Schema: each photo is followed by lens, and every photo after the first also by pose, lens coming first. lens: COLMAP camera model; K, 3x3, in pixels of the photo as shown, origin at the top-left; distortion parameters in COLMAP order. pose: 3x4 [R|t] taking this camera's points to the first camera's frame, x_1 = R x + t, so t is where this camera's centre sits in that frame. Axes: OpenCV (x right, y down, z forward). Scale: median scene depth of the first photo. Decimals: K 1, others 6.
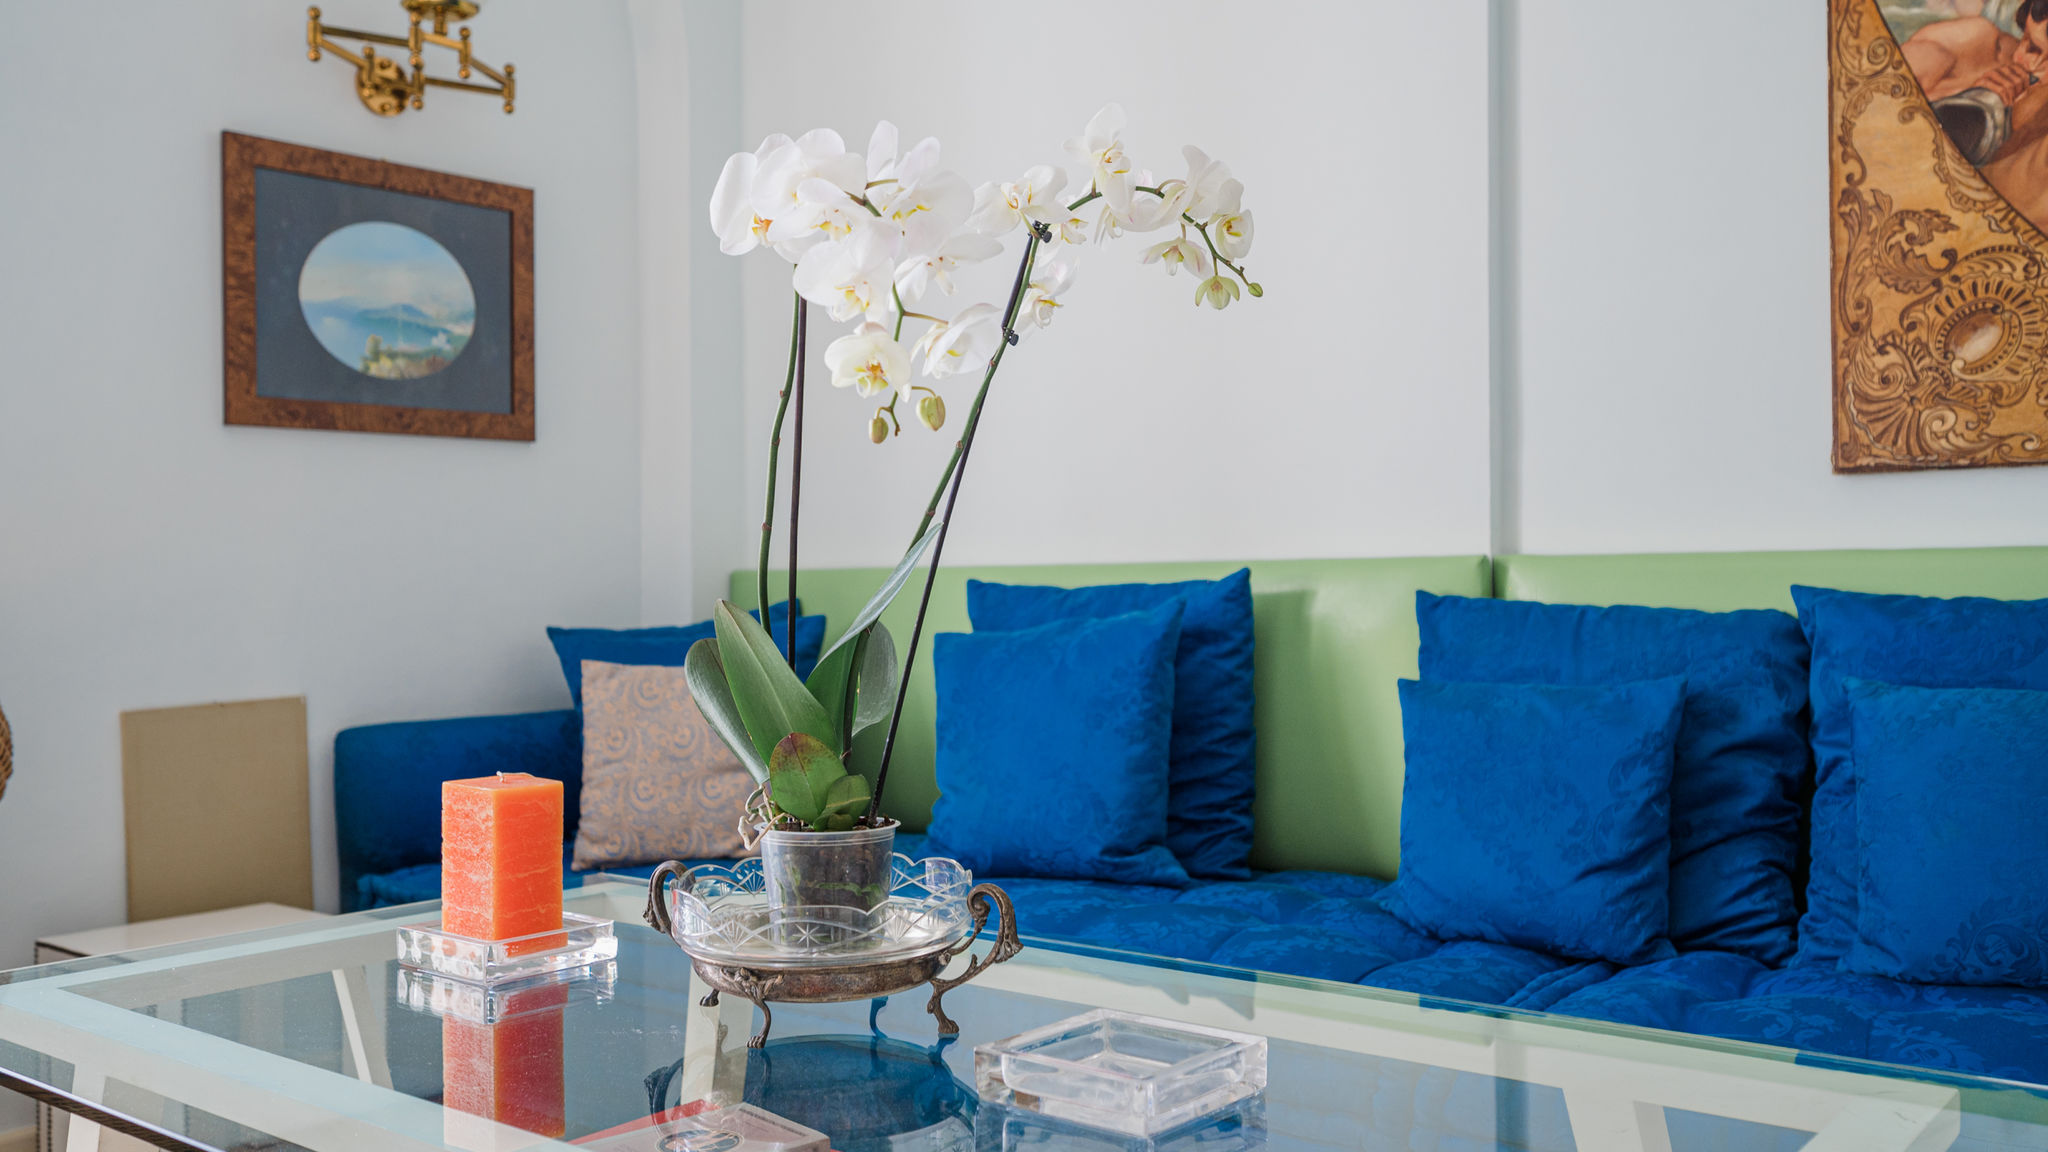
lens RADIAL K [[1780.5, 0, 1016.4], [0, 1780.5, 571.1], [0, 0, 1]] dist [-0.000267, -0.009837]
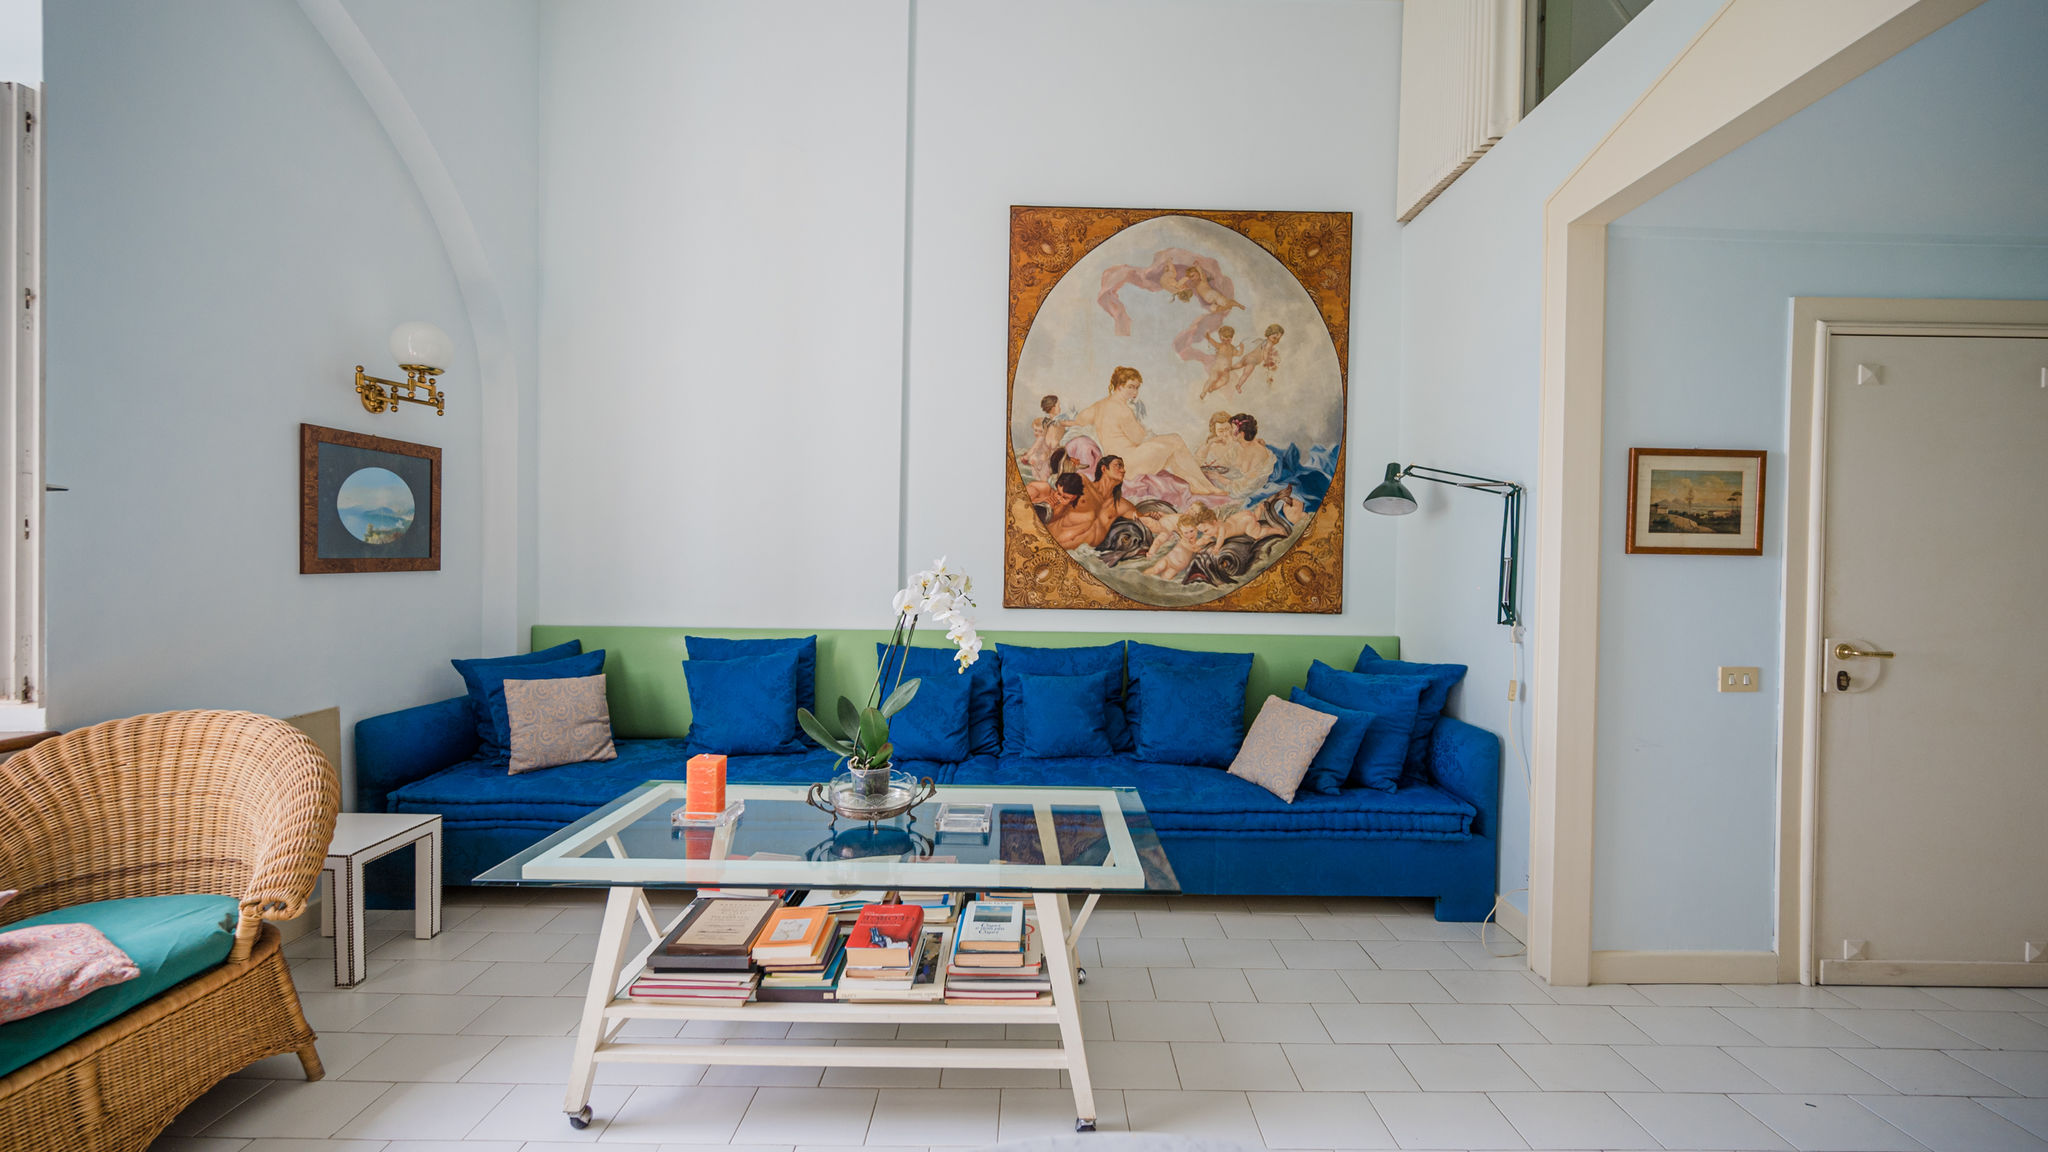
lens RADIAL K [[807.4, 0, 1034.3], [0, 807.4, 580.3], [0, 0, 1]] dist [-0.003105, 0.001390]
pose [[0.783602, 0.007333, 0.621220, -0.391038], [-0.024954, 0.999495, 0.019679, -0.121192], [-0.620762, -0.030922, 0.783389, -0.207465]]
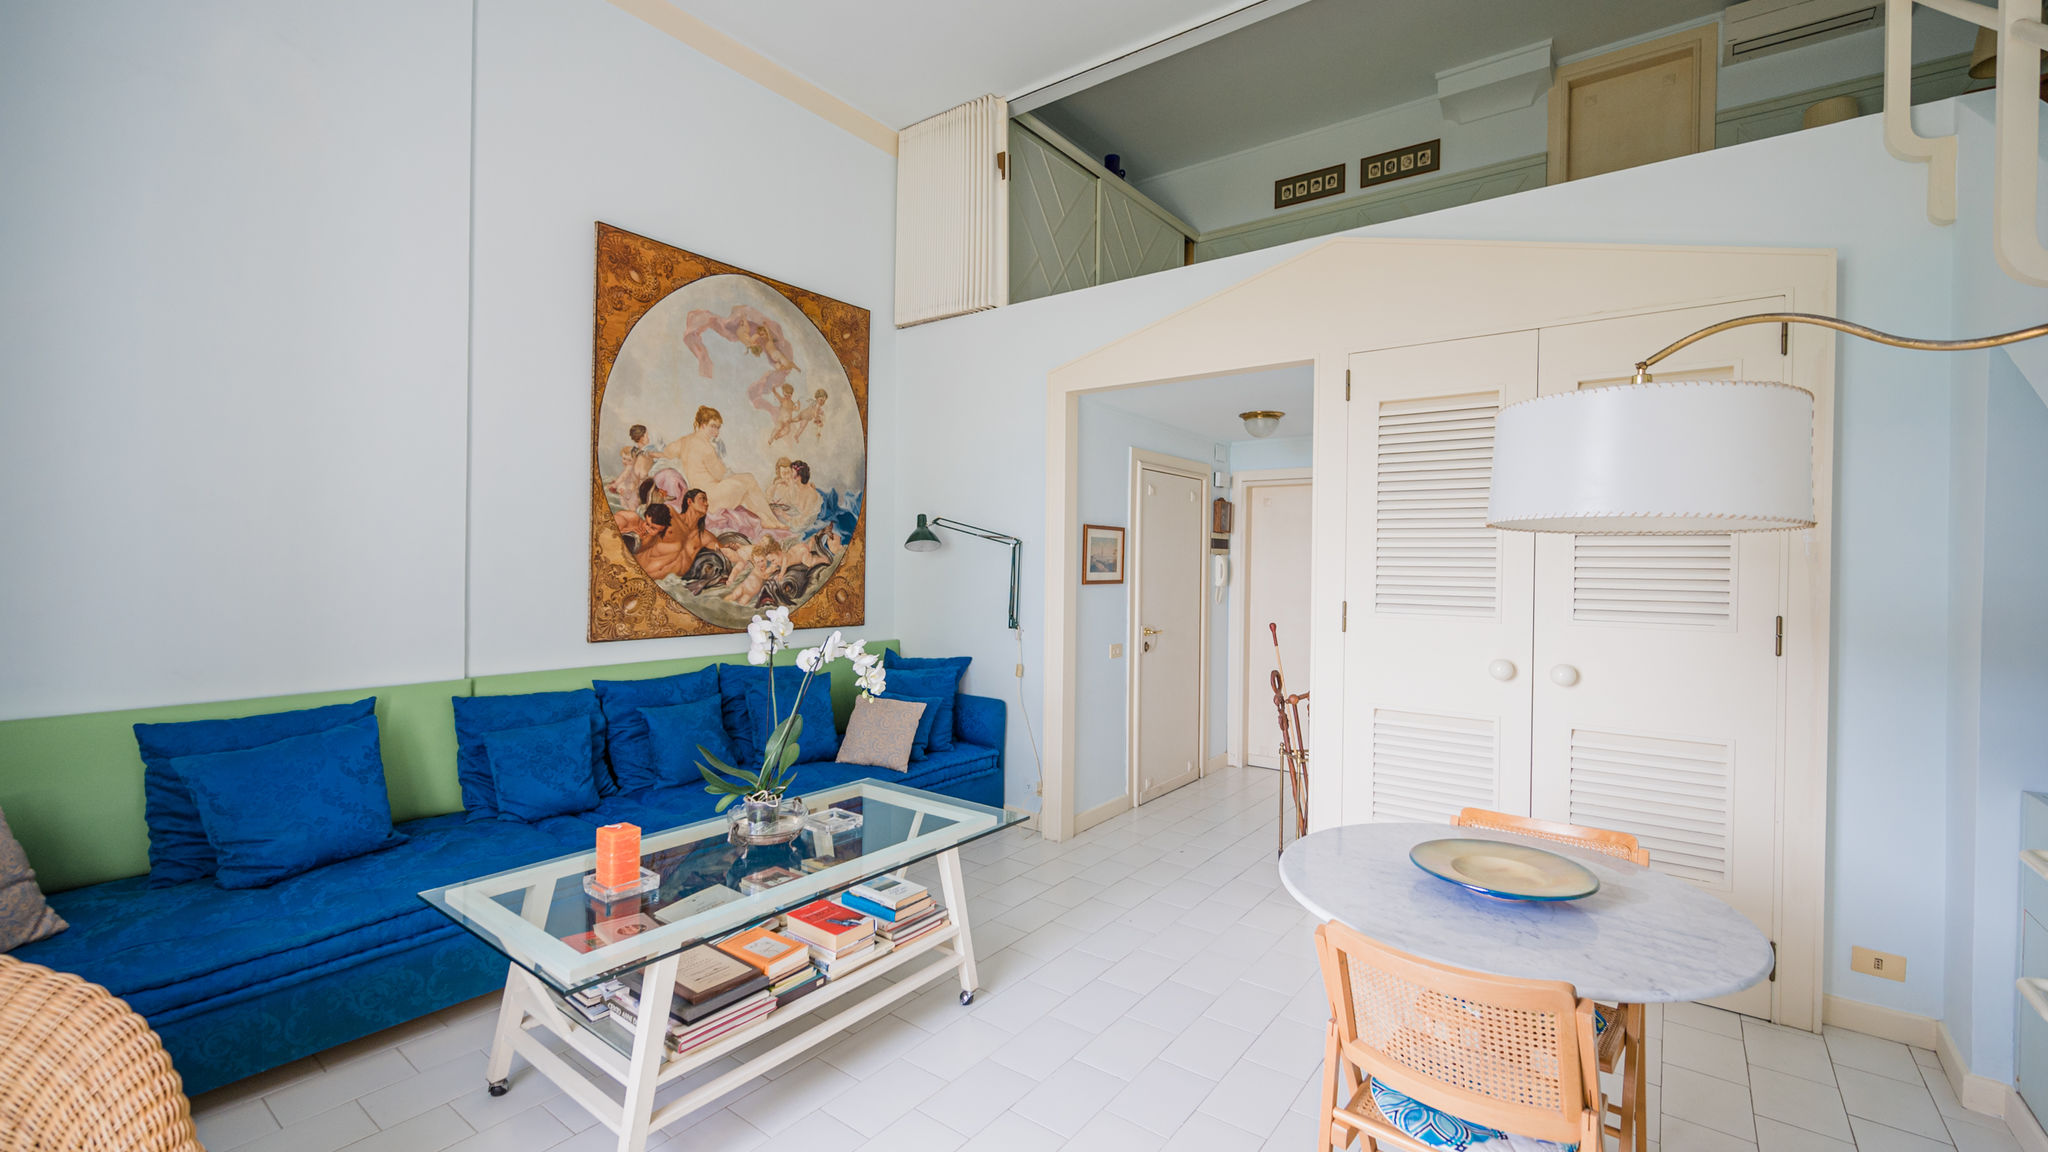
lens RADIAL K [[842.7, 0, 1030.6], [0, 842.7, 568.8], [0, 0, 1]] dist [0.002446, -0.002143]
pose [[-0.014776, 0.000163, 0.999891, -0.930701], [-0.018991, 0.999820, -0.000443, -0.175879], [-0.999710, -0.018996, -0.014770, 0.200014]]
